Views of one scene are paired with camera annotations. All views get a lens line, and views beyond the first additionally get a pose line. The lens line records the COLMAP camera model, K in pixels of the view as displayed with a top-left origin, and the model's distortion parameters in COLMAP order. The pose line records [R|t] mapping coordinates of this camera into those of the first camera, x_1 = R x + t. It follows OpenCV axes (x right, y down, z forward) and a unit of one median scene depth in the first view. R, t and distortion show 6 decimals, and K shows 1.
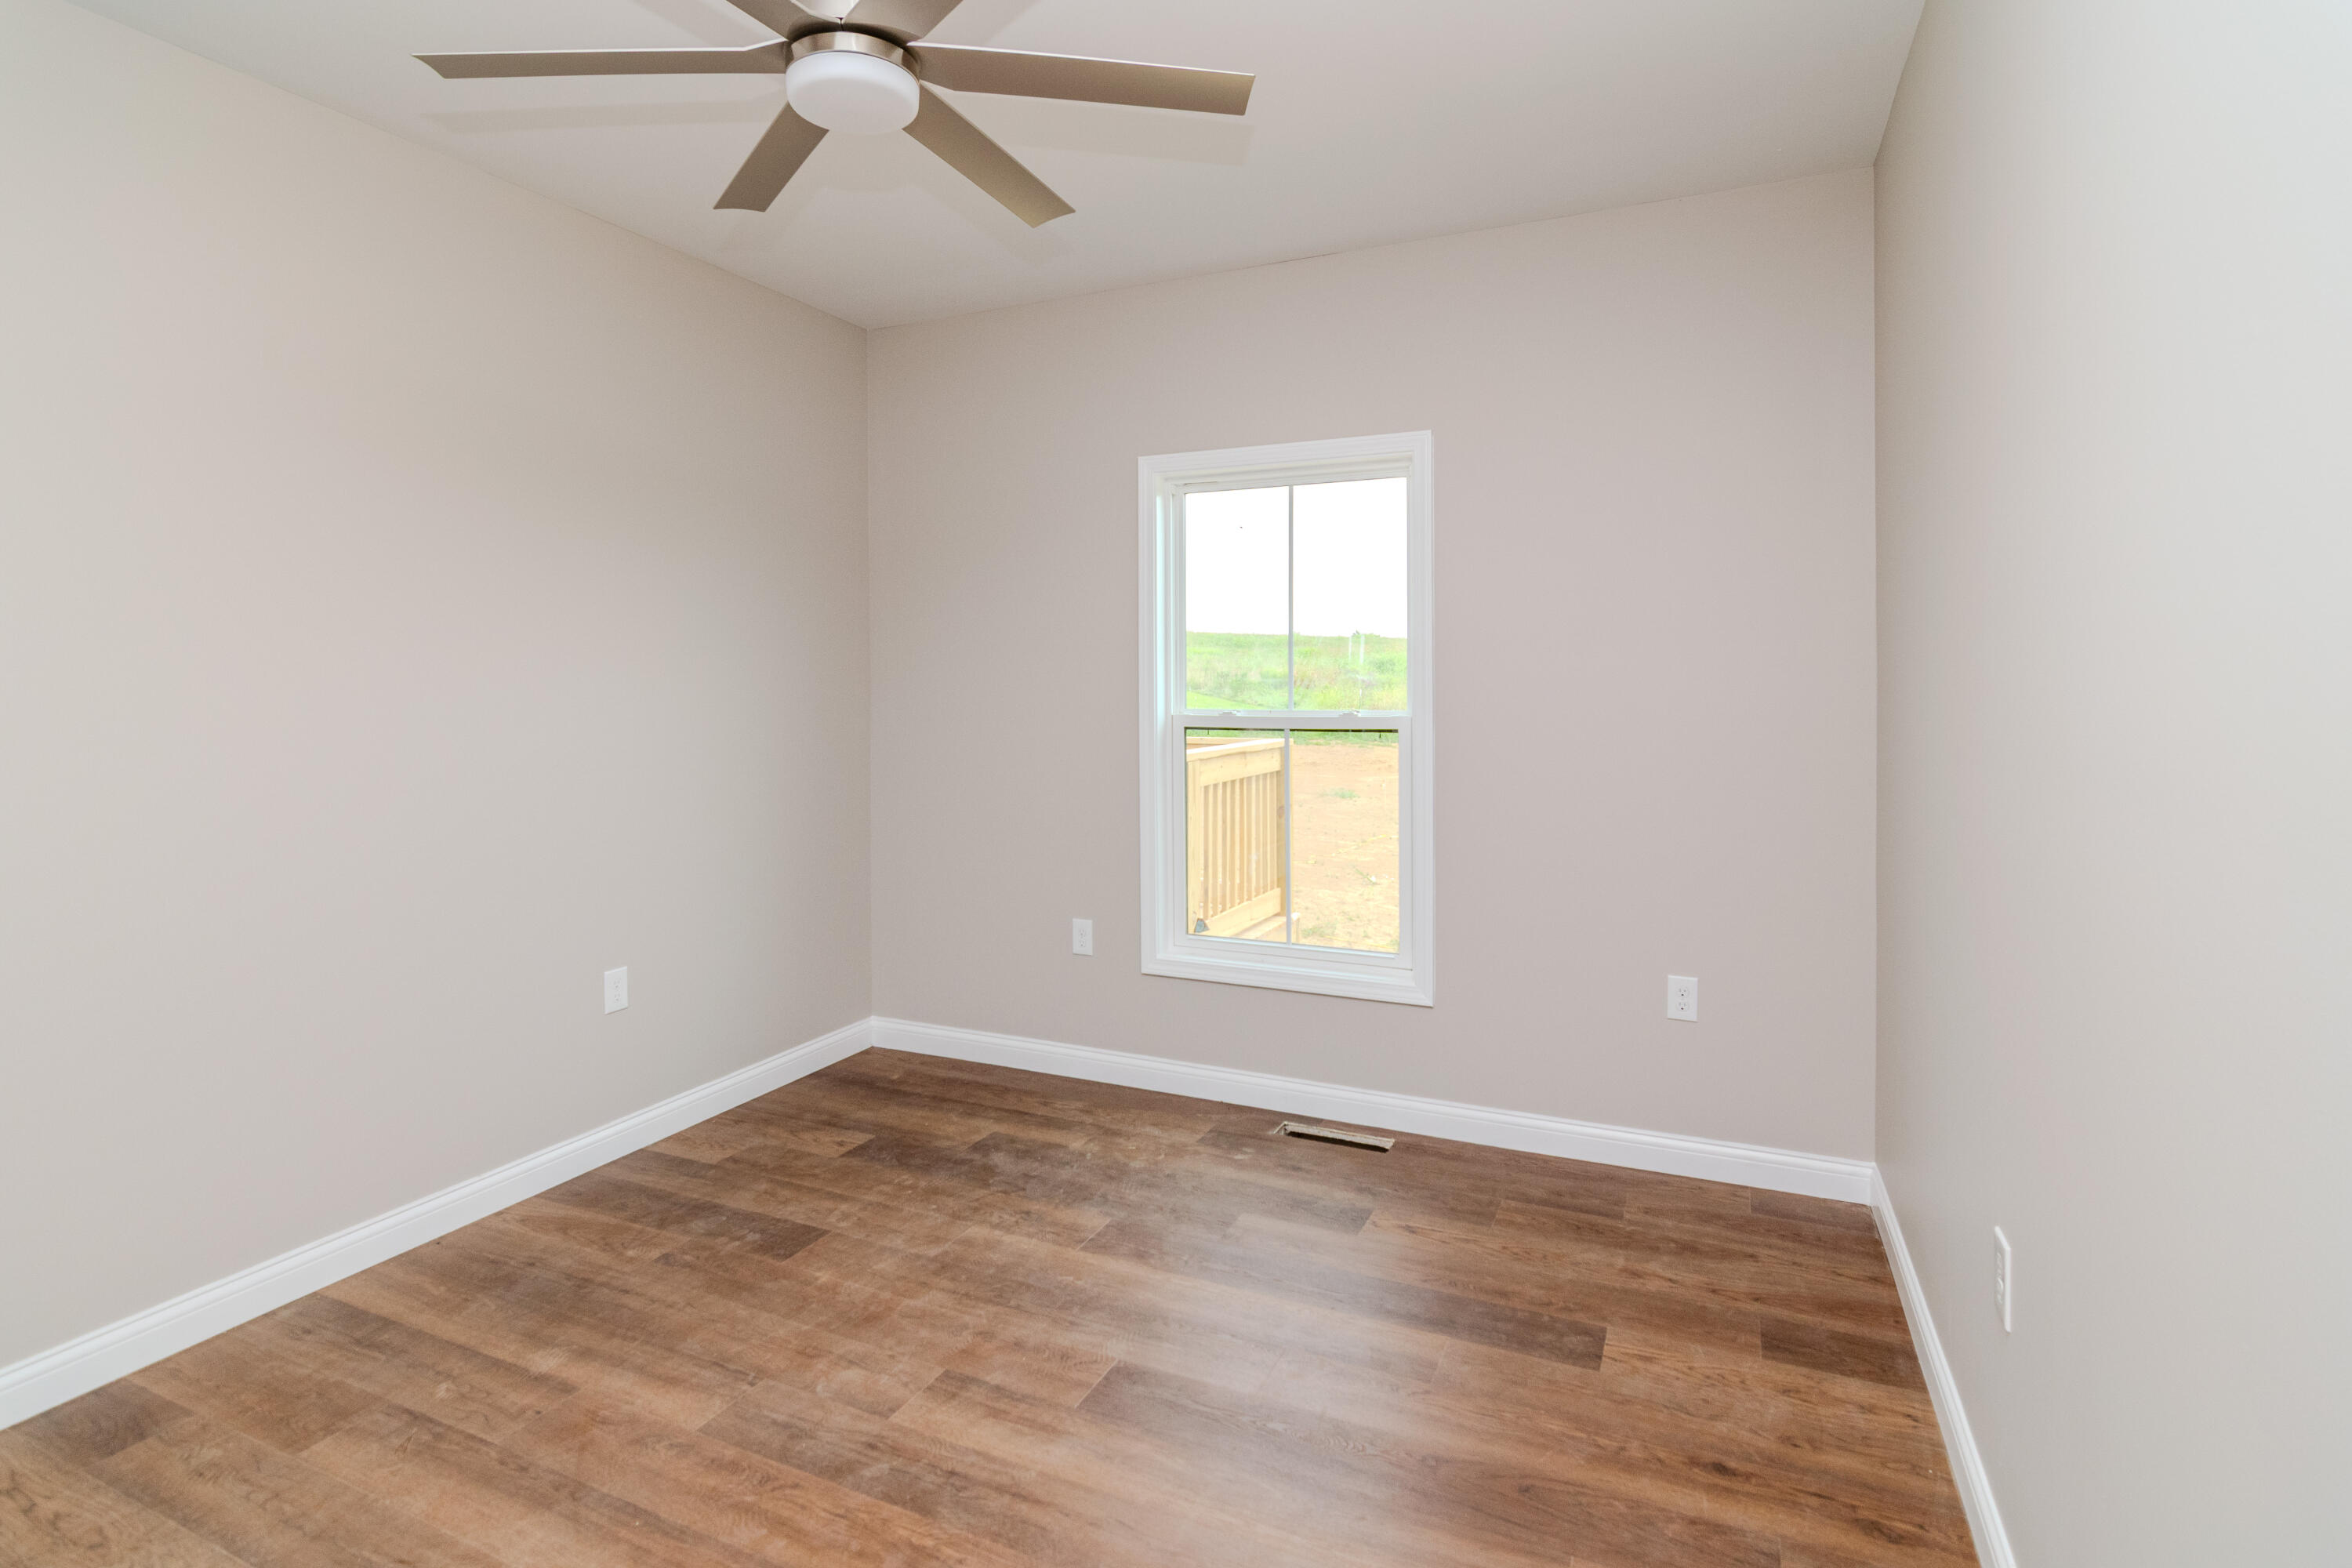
lens RADIAL K [[1192.9, 0, 1138.8], [0, 1192.9, 710.3], [0, 0, 1]] dist [-0.001884, -0.001346]
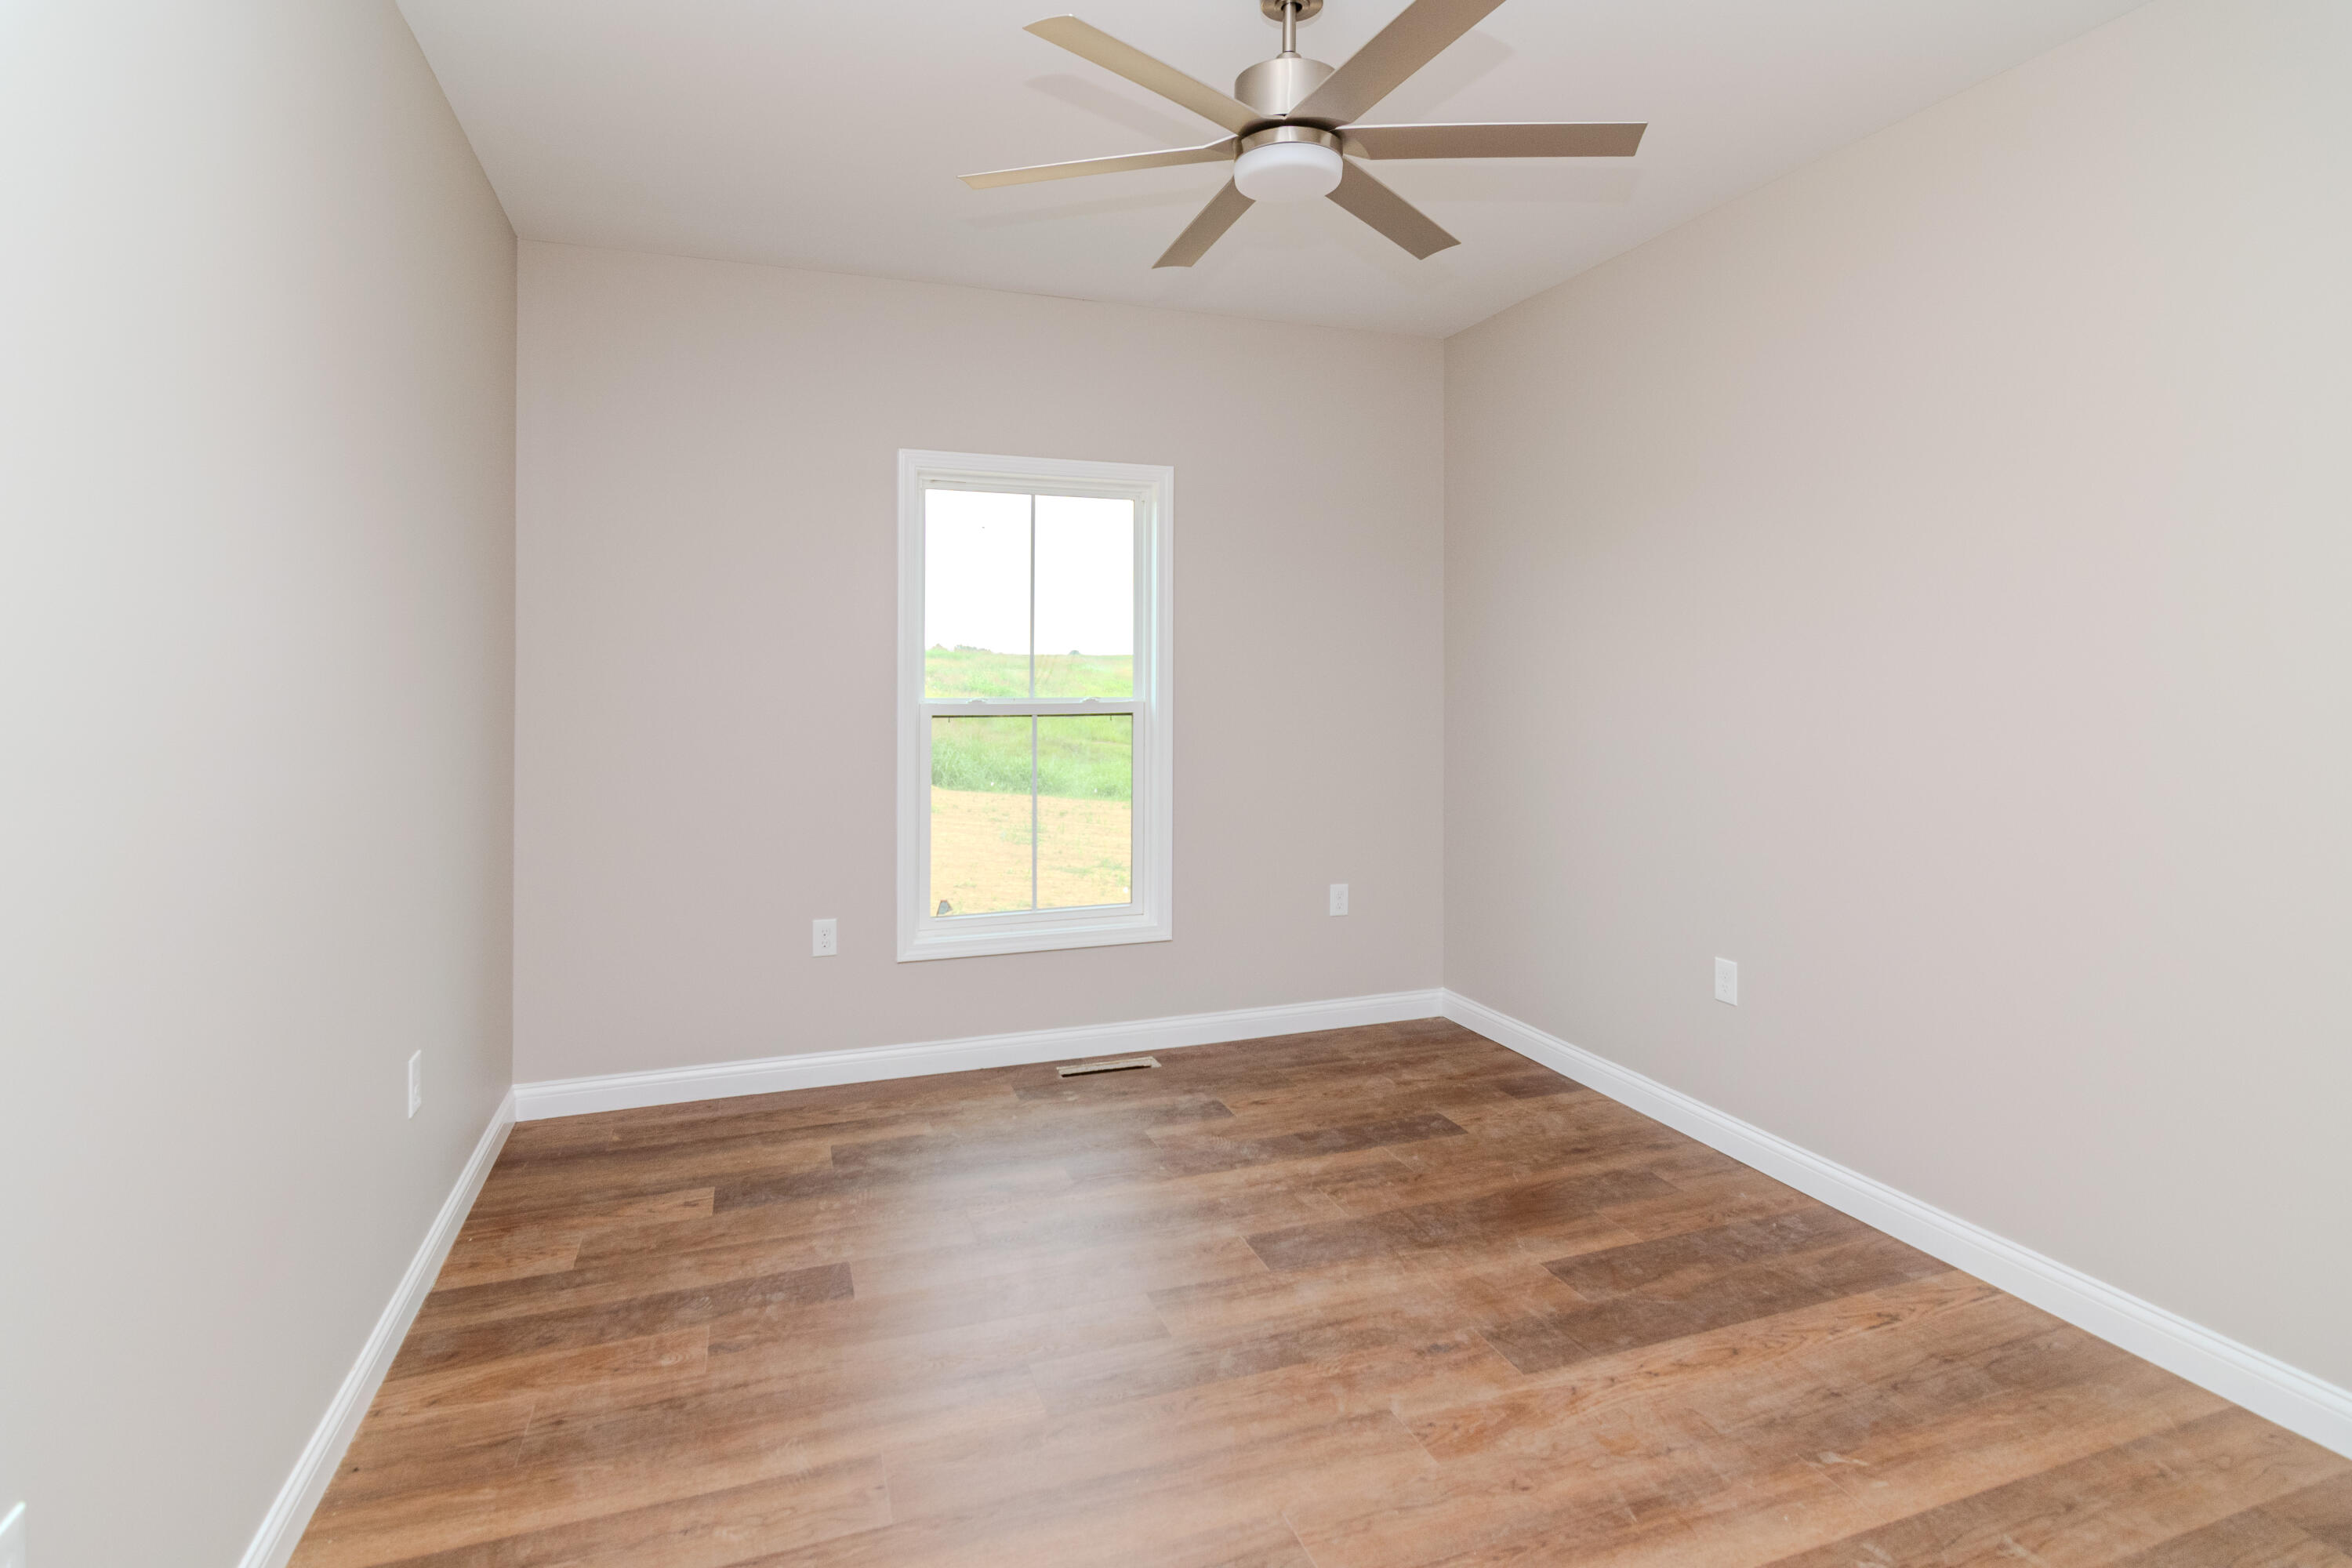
lens RADIAL K [[1206.9, 0, 1208.9], [0, 1206.9, 687.4], [0, 0, 1]] dist [-0.003930, -0.001629]
pose [[0.689418, -0.002884, 0.724358, -0.770974], [0.013185, 0.999876, -0.008568, 0.002799], [-0.724243, 0.015457, 0.689371, 0.151718]]
